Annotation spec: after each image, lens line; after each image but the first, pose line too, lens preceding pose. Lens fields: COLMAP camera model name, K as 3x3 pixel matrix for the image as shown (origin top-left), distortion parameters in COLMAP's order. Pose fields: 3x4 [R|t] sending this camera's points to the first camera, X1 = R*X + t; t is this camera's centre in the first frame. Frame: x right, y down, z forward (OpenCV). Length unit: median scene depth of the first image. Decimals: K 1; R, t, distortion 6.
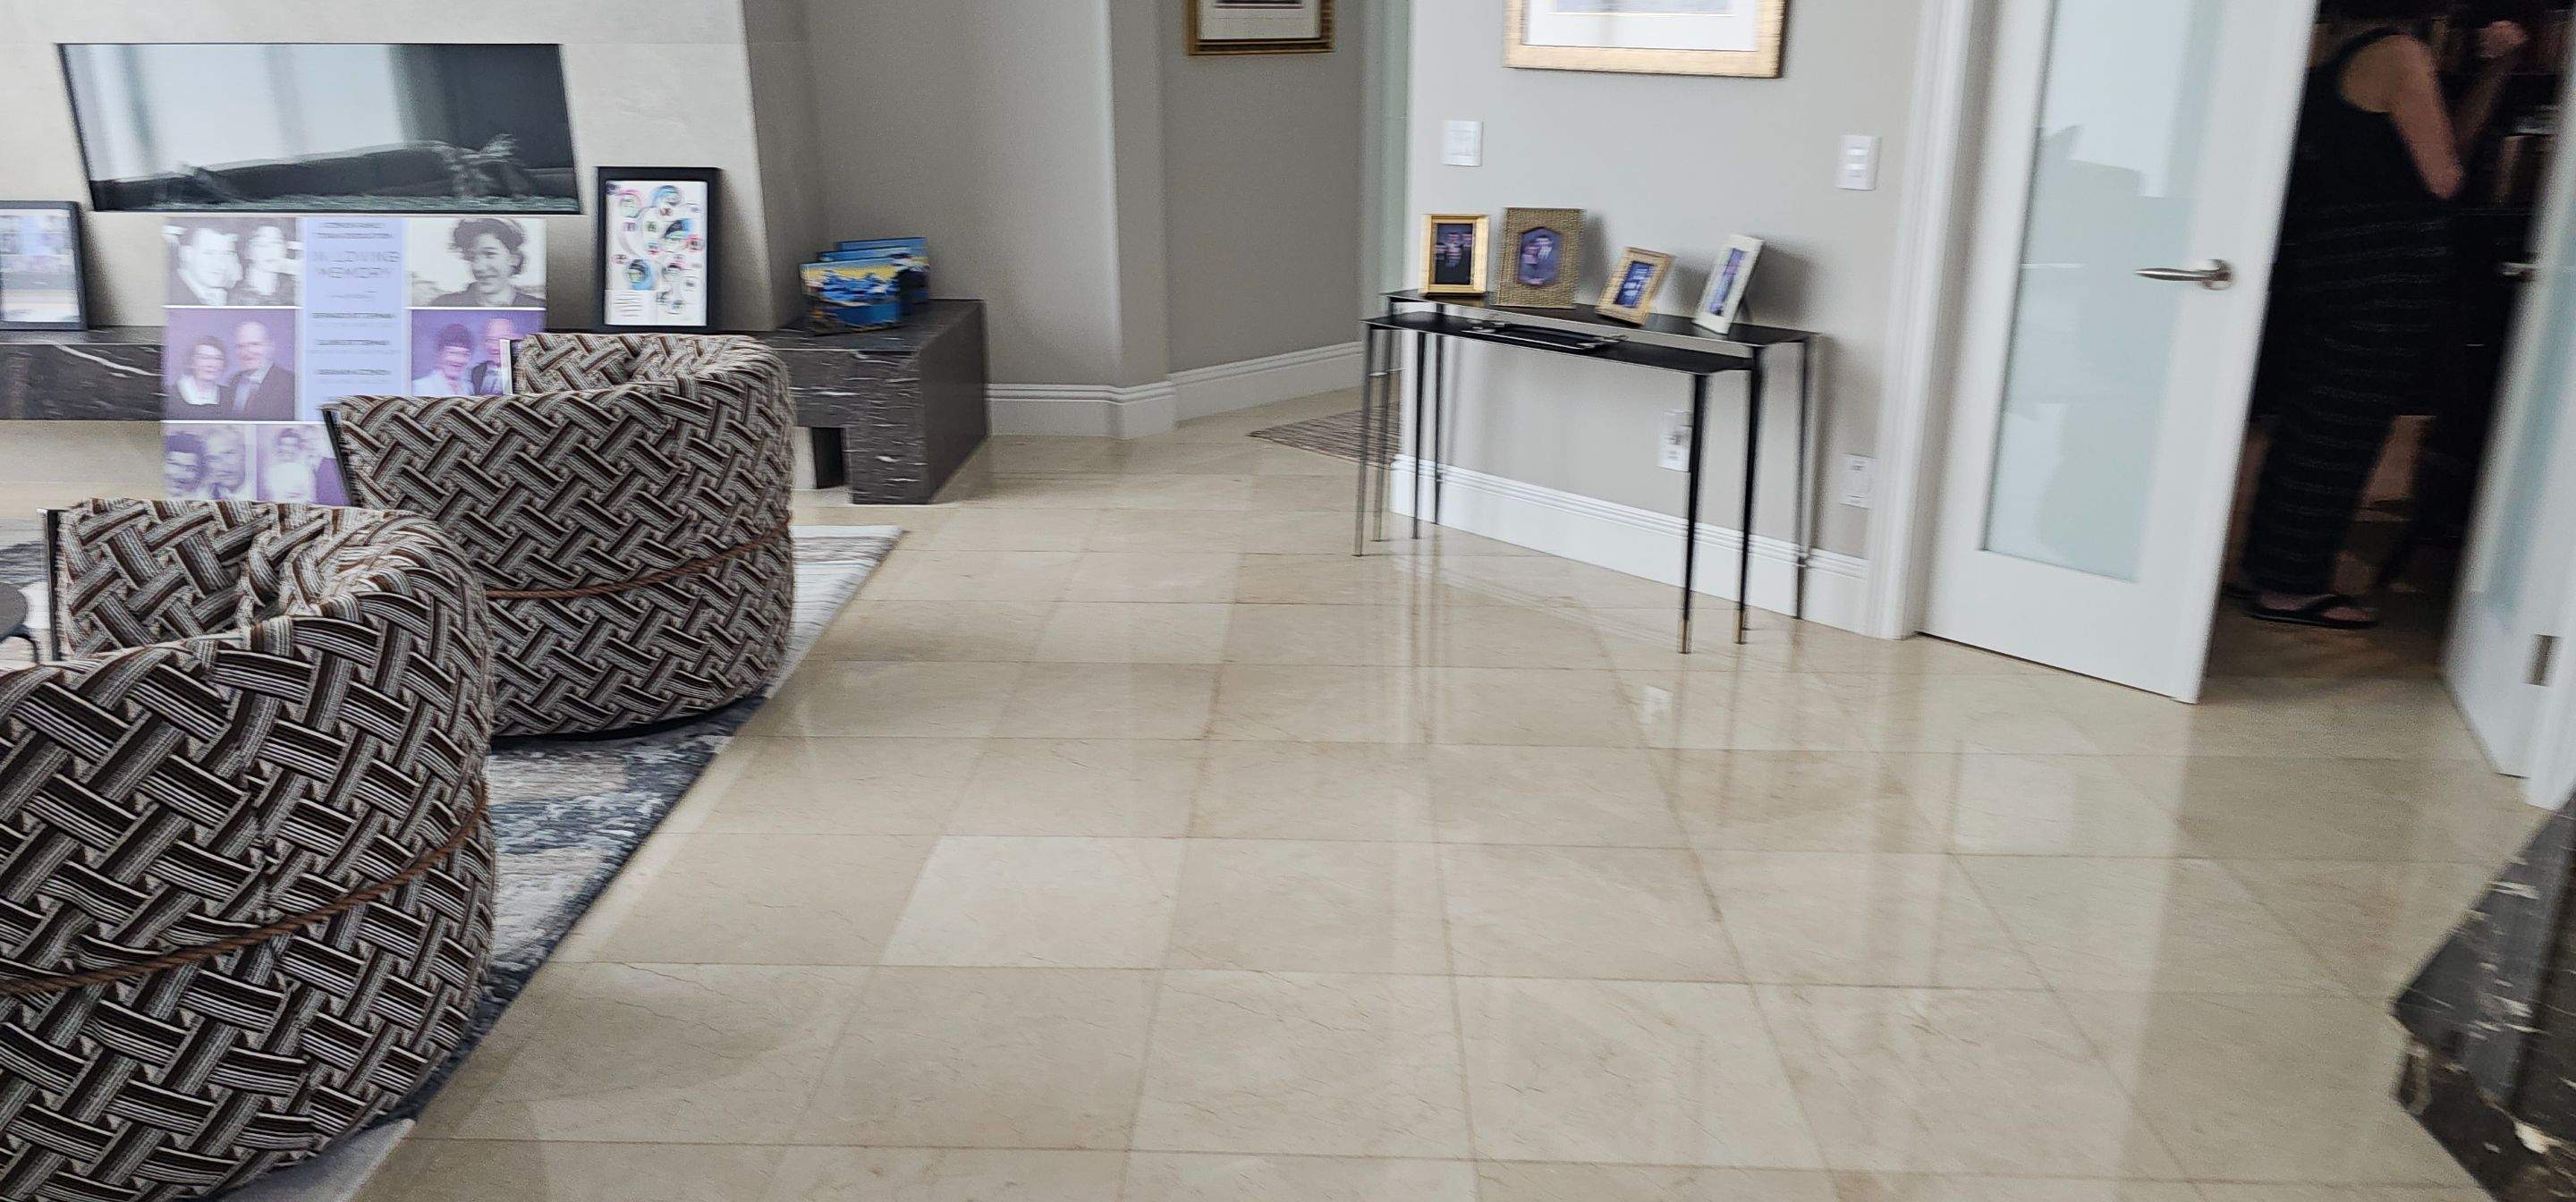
lens RADIAL K [[1719.8, 0, 1265.7], [0, 1719.8, 592.1], [0, 0, 1]] dist [0.074129, -0.079855]
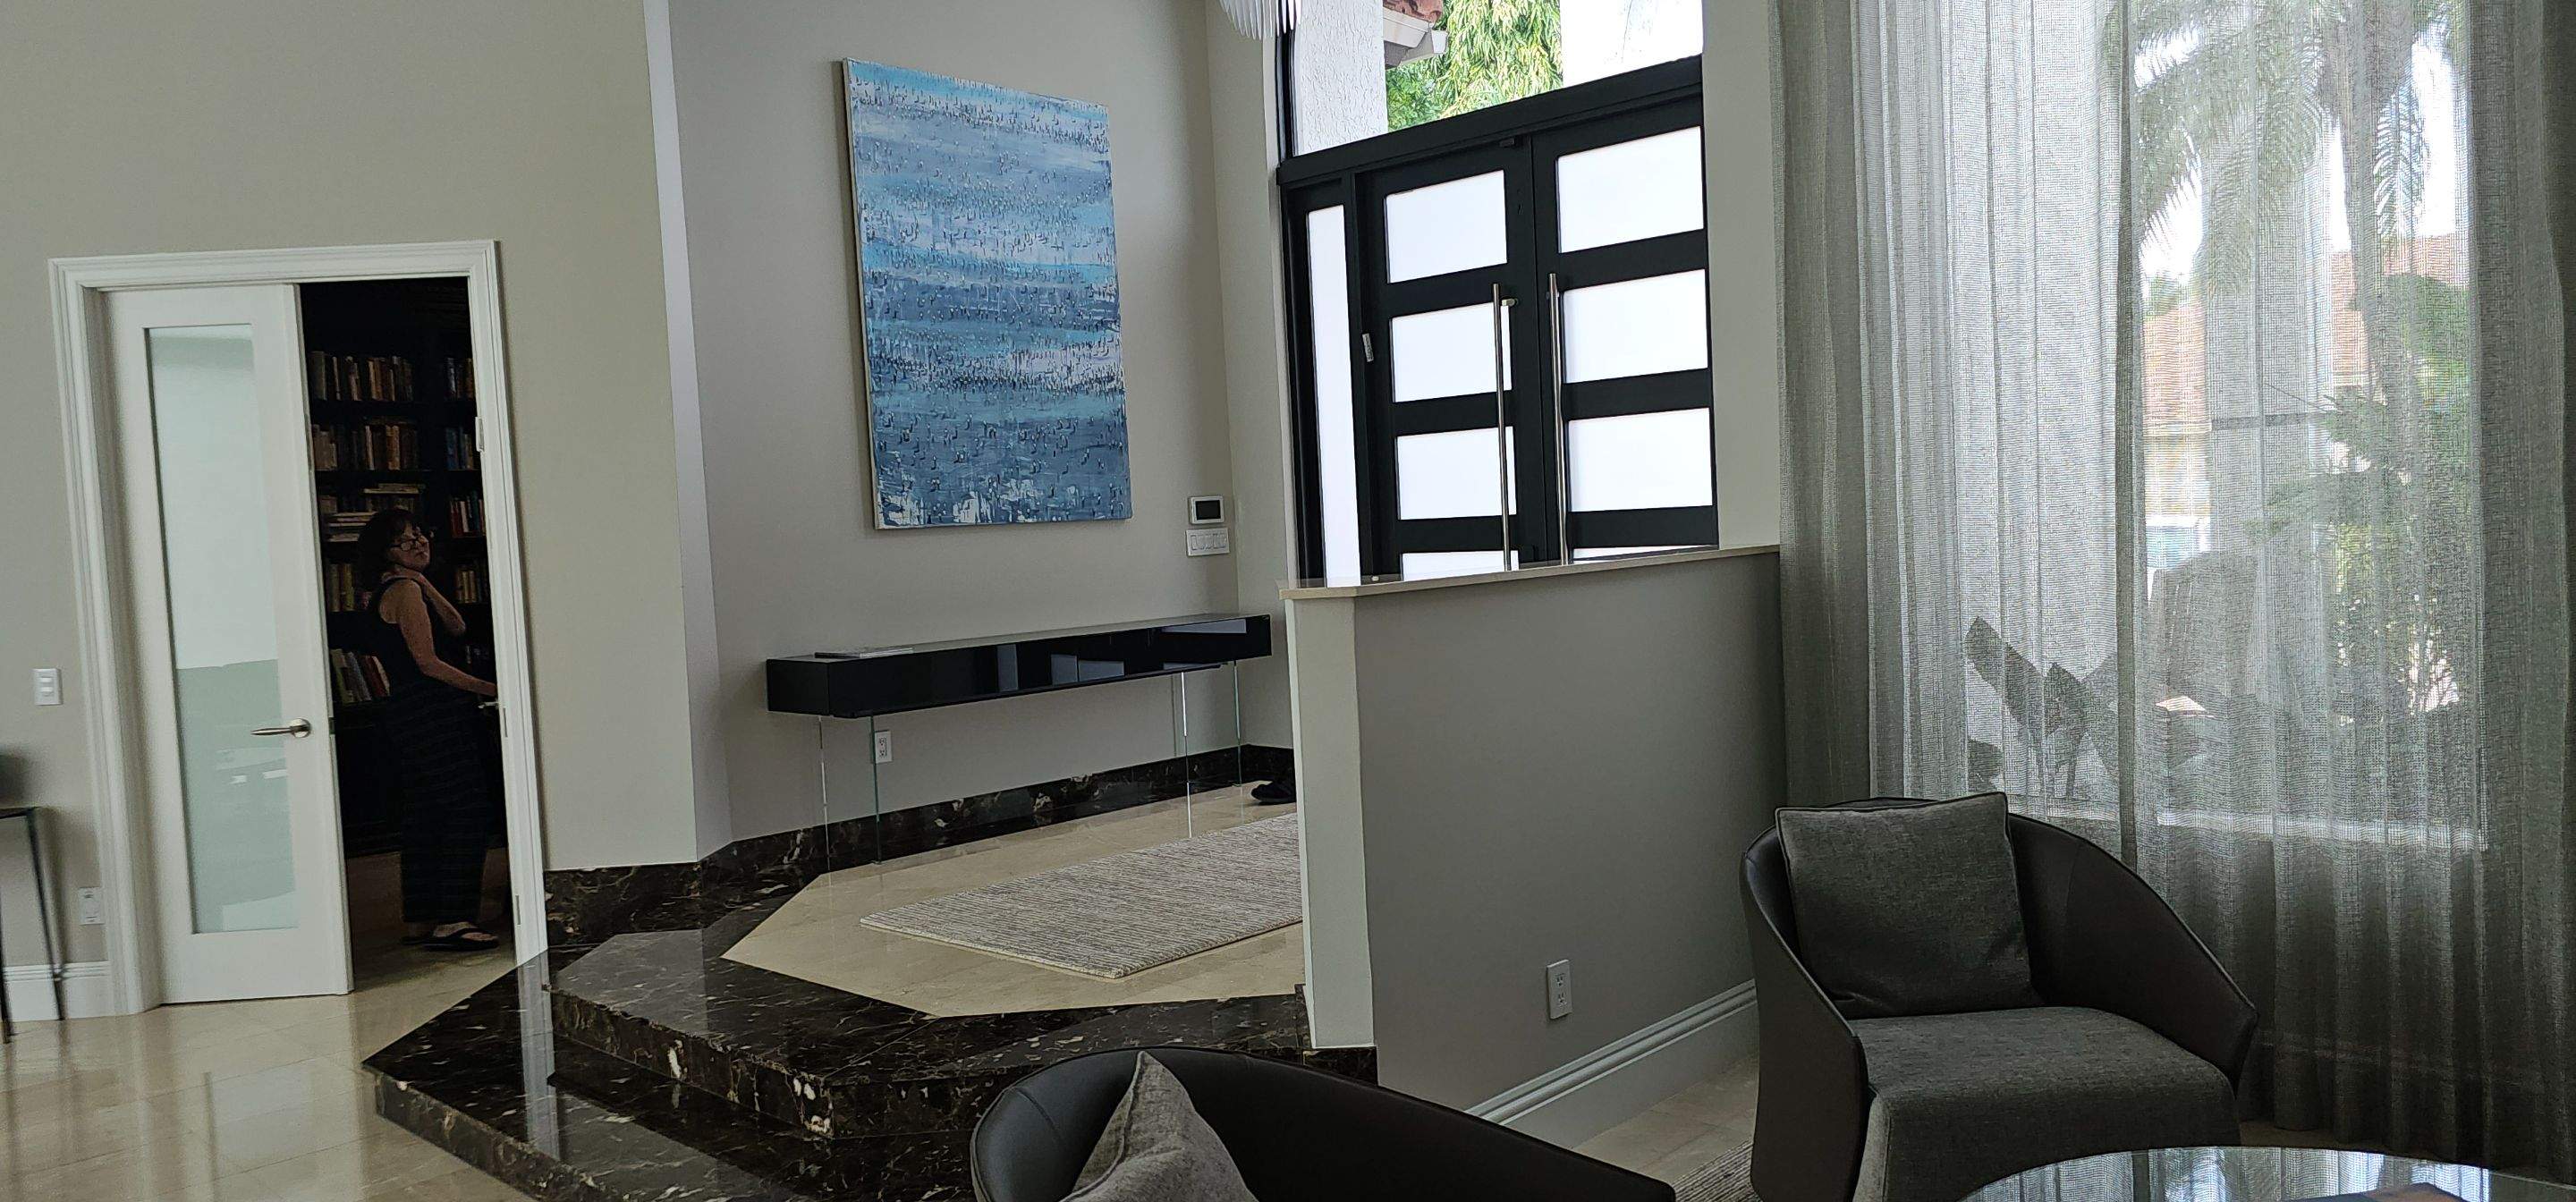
lens RADIAL K [[1719.8, 0, 1314.8], [0, 1719.8, 617.1], [0, 0, 1]] dist [0.074129, -0.079855]
pose [[0.655455, -0.070291, 0.751956, -0.047436], [0.277971, 0.948220, -0.153660, 0.191410], [-0.702219, 0.309739, 0.641054, -0.612294]]
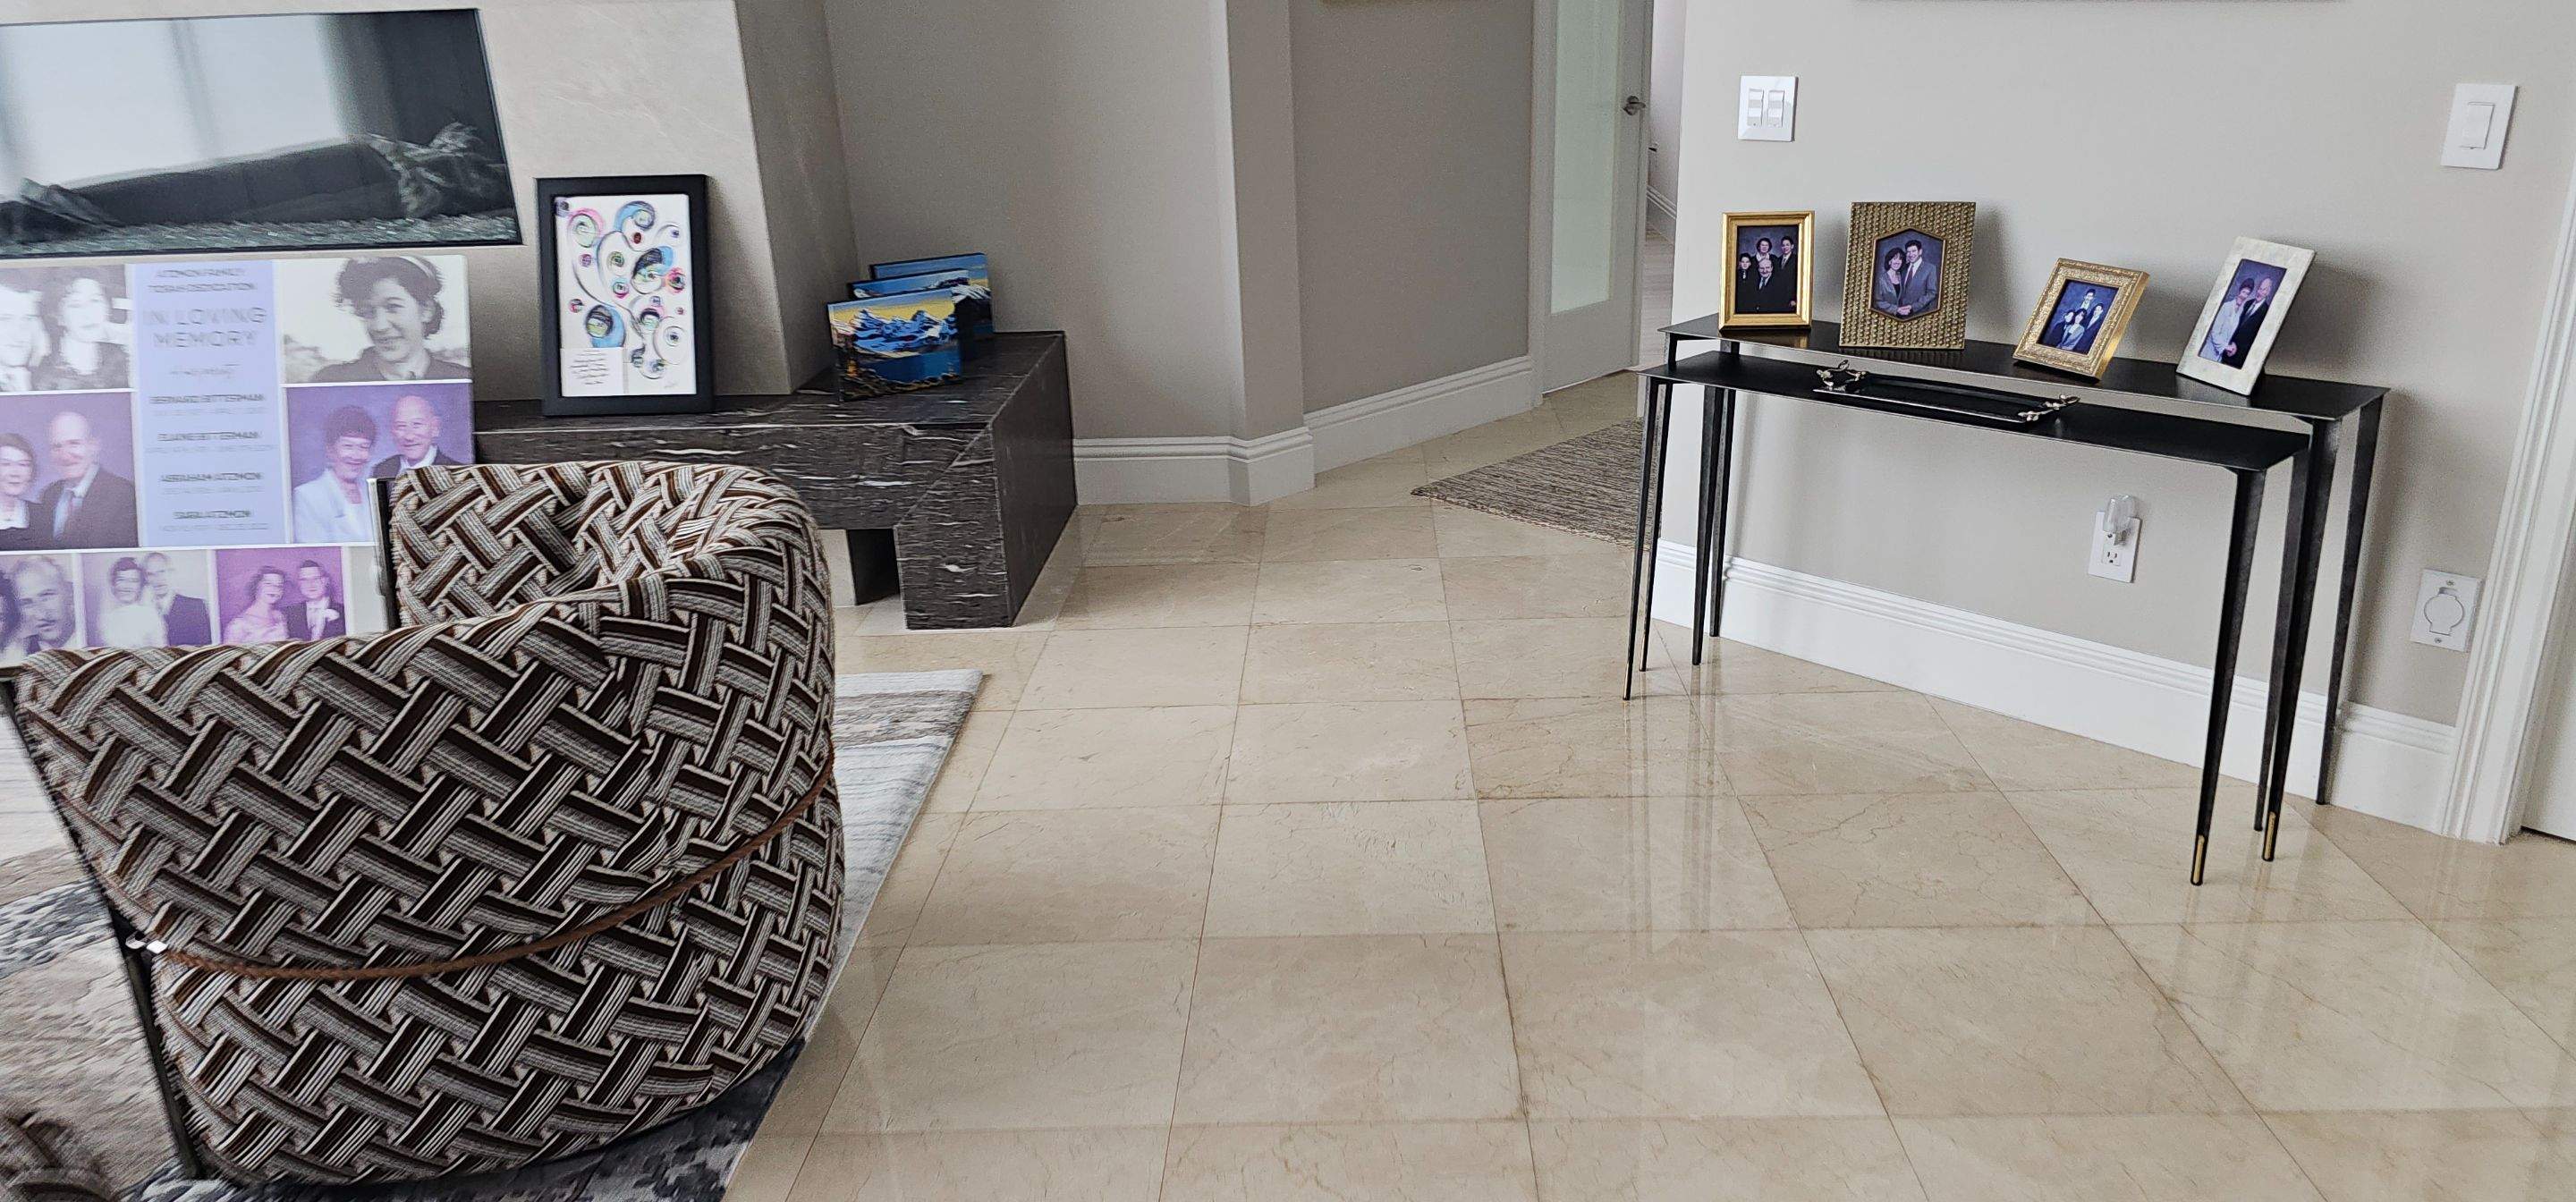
lens RADIAL K [[1719.8, 0, 1309.4], [0, 1719.8, 610.1], [0, 0, 1]] dist [0.074129, -0.079855]
pose [[0.999401, -0.033813, 0.007398, -0.089378], [0.033523, 0.998776, 0.036376, -0.096772], [-0.008619, -0.036106, 0.999311, 0.318798]]
